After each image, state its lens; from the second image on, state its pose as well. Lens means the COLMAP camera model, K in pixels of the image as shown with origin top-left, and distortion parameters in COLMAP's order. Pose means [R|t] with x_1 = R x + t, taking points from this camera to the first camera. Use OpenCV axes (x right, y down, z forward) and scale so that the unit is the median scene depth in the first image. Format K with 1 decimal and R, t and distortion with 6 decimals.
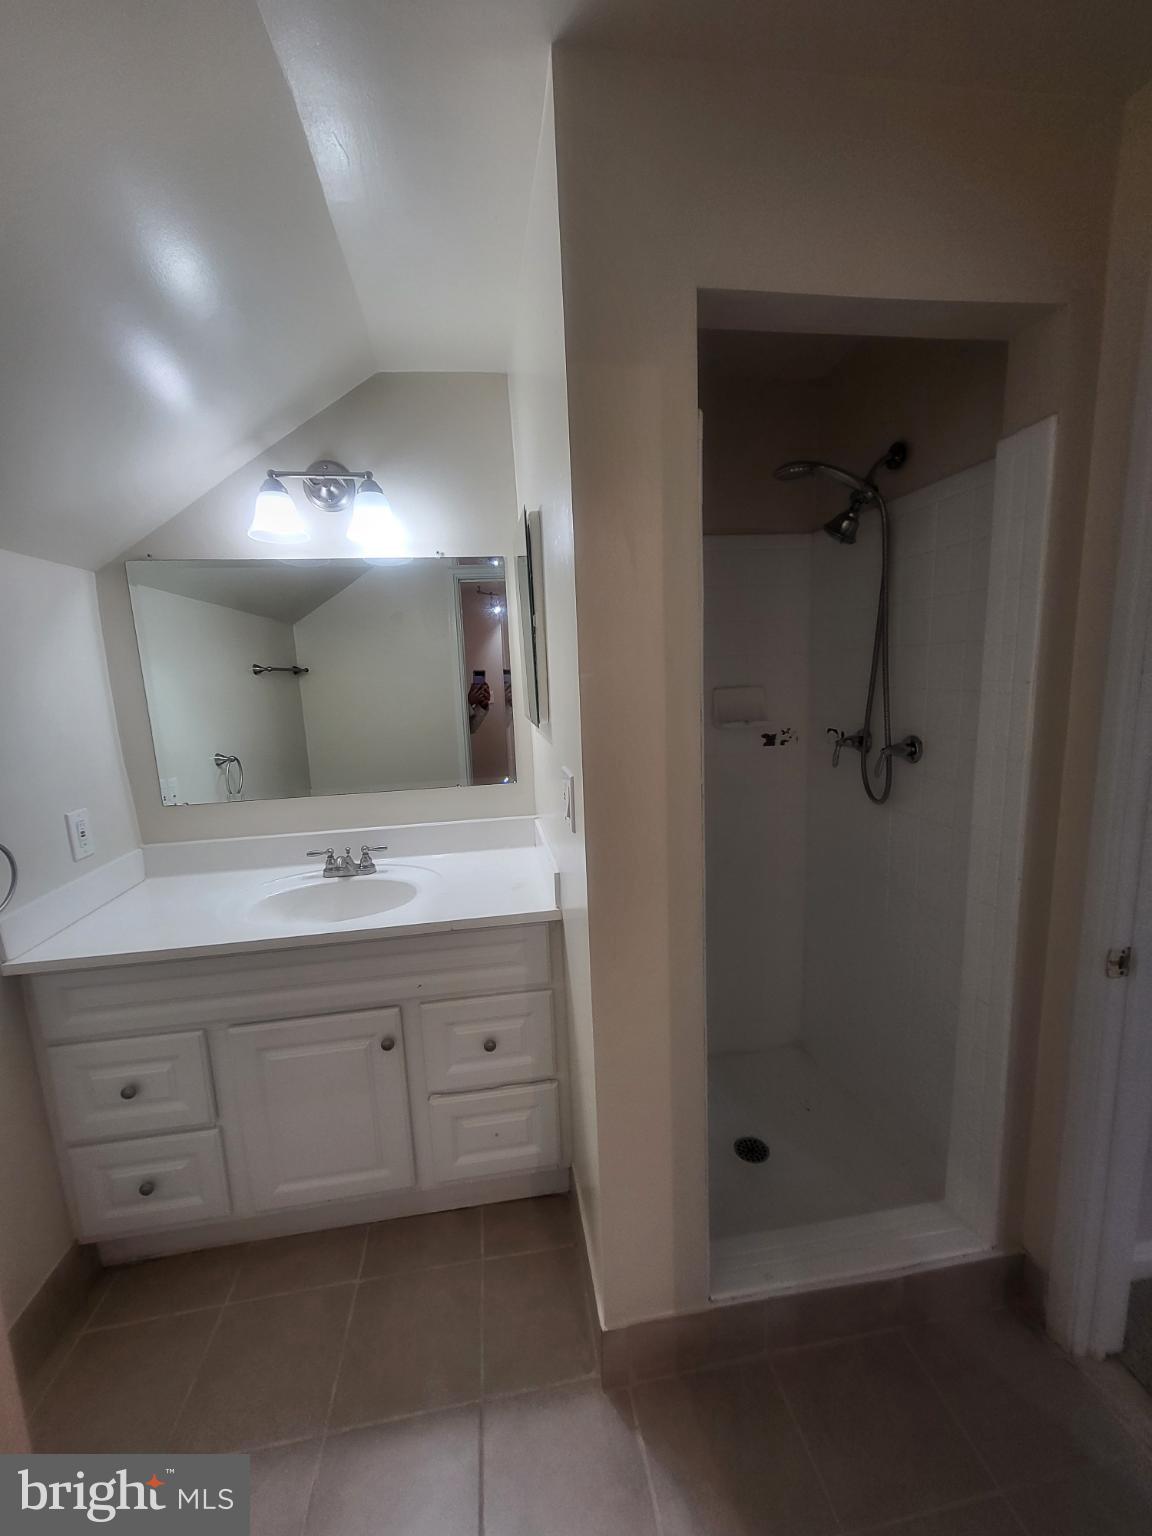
lens RADIAL K [[601.1, 0, 573.4], [0, 601.1, 766.7], [0, 0, 1]] dist [0.009614, -0.003245]
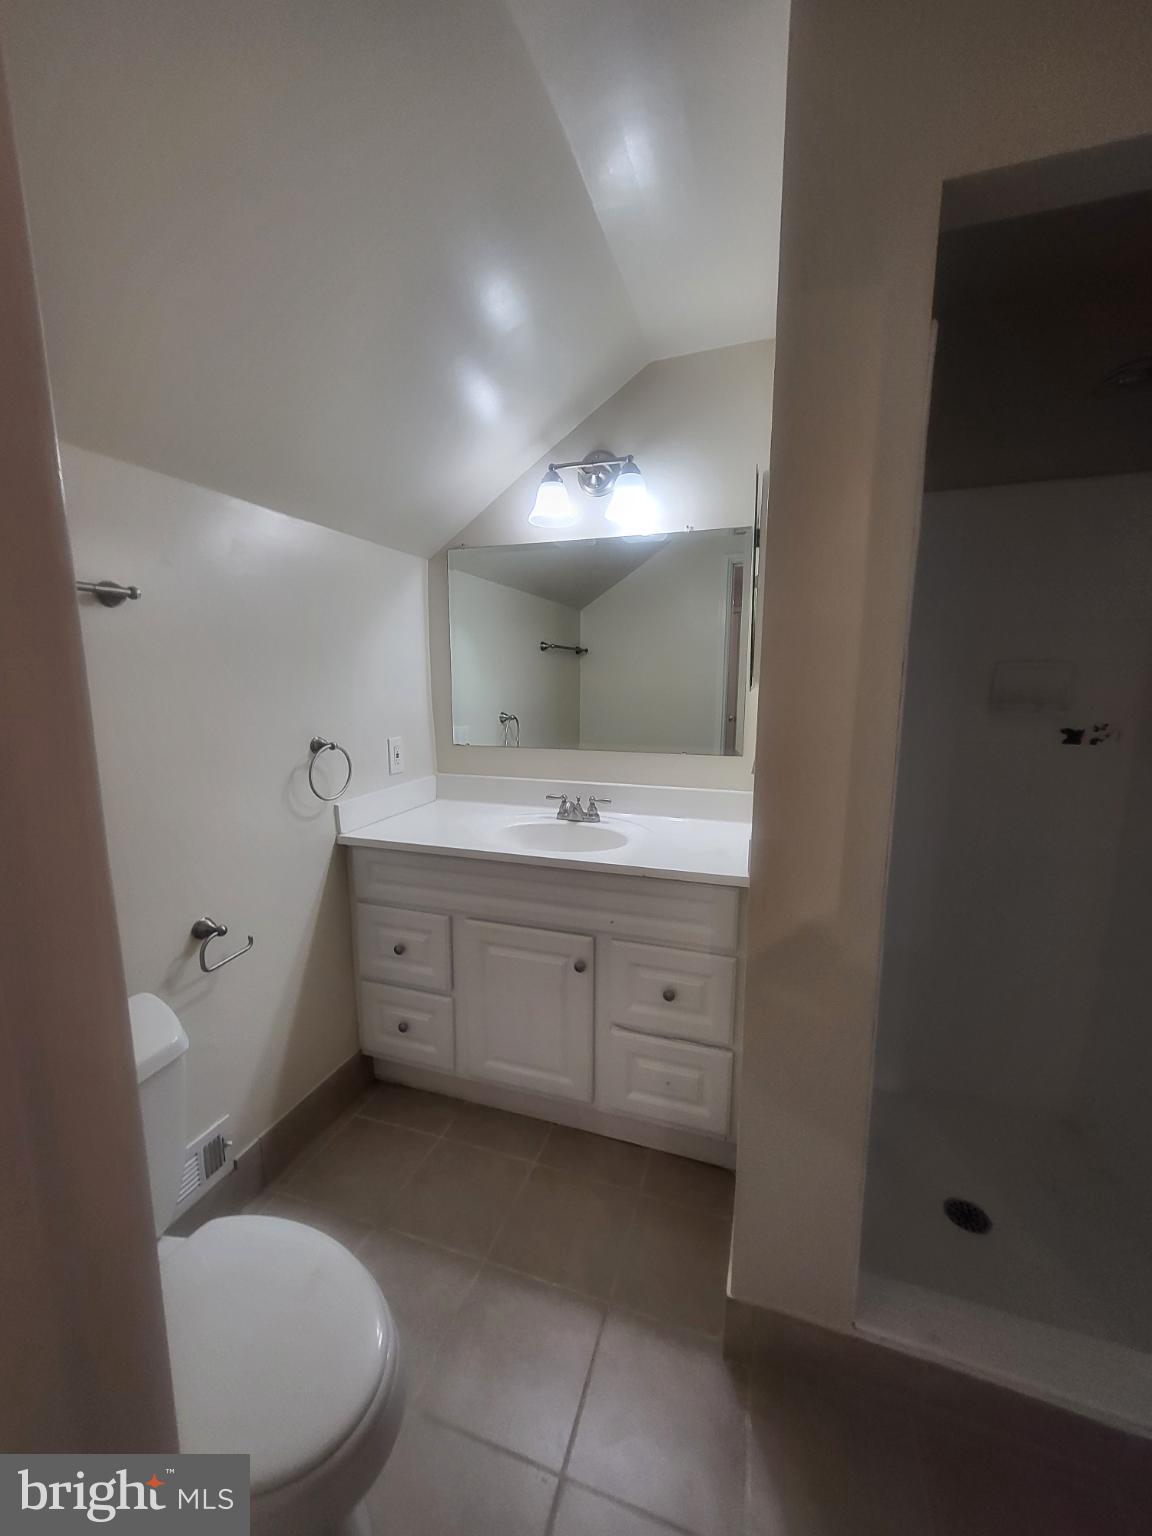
lens RADIAL K [[601.1, 0, 573.4], [0, 601.1, 766.7], [0, 0, 1]] dist [0.009614, -0.003245]
pose [[0.887111, 0.110273, -0.448190, 0.128046], [-0.109940, 0.993575, 0.026856, 0.057511], [0.448272, 0.025450, 0.893535, -0.010446]]
